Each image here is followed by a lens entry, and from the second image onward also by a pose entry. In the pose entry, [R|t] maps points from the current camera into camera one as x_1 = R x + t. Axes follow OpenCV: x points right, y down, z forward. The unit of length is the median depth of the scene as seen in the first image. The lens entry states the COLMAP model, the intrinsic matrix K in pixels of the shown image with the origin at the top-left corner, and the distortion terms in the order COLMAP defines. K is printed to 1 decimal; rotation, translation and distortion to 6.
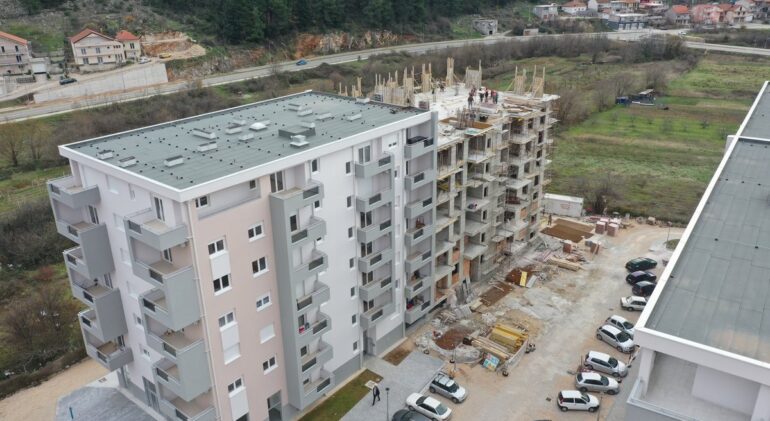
lens RADIAL K [[611.1, 0, 386.2], [0, 611.1, 210.2], [0, 0, 1]] dist [0.004518, 0.007195]
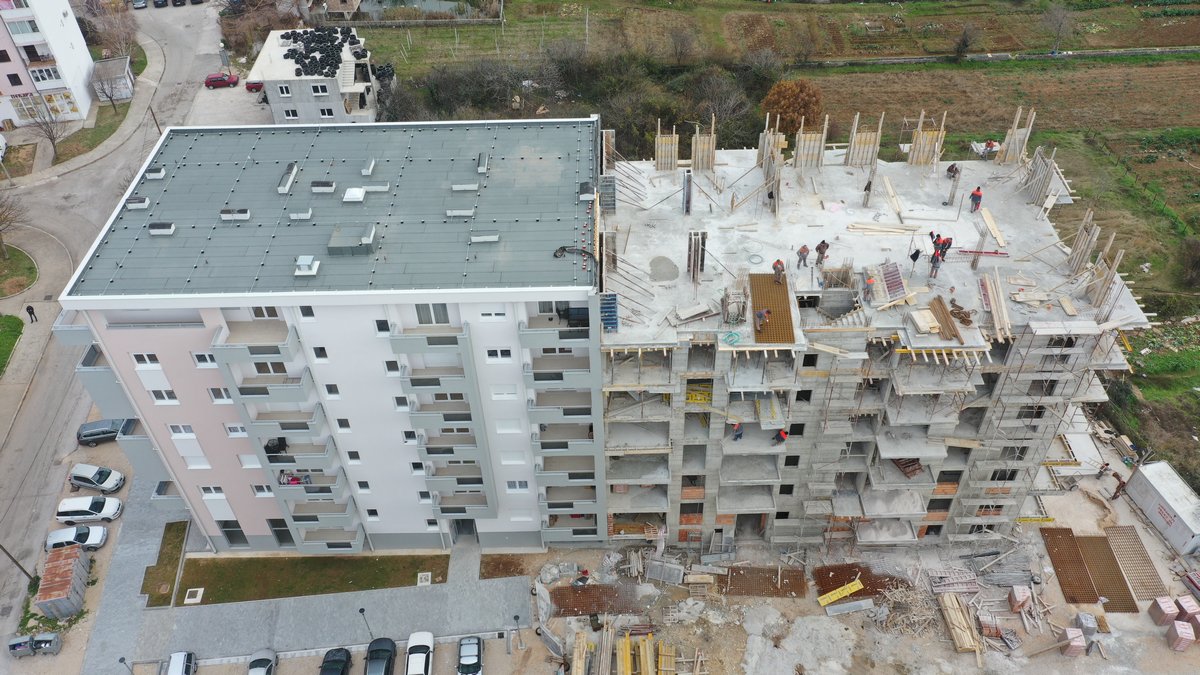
lens RADIAL K [[951.5, 0, 604.3], [0, 951.5, 338.4], [0, 0, 1]] dist [0.002402, 0.008173]
pose [[0.638556, 0.532956, -0.555161, 0.447751], [-0.282553, 0.833368, 0.475038, -0.415488], [0.715828, -0.146476, 0.682741, 0.338194]]
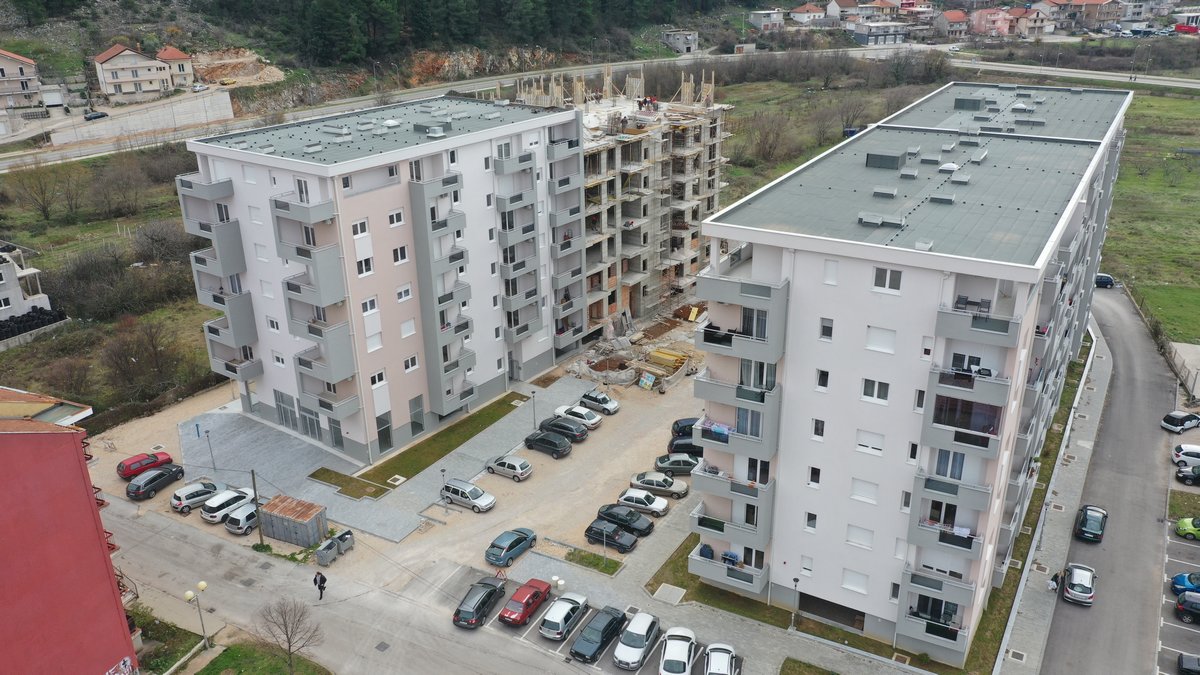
lens RADIAL K [[951.5, 0, 601.0], [0, 951.5, 338.4], [0, 0, 1]] dist [0.002402, 0.008173]
pose [[0.998361, -0.023446, 0.052207, 0.022647], [0.023333, 0.999724, 0.002761, 0.144725], [-0.052258, -0.001538, 0.998632, -0.356506]]
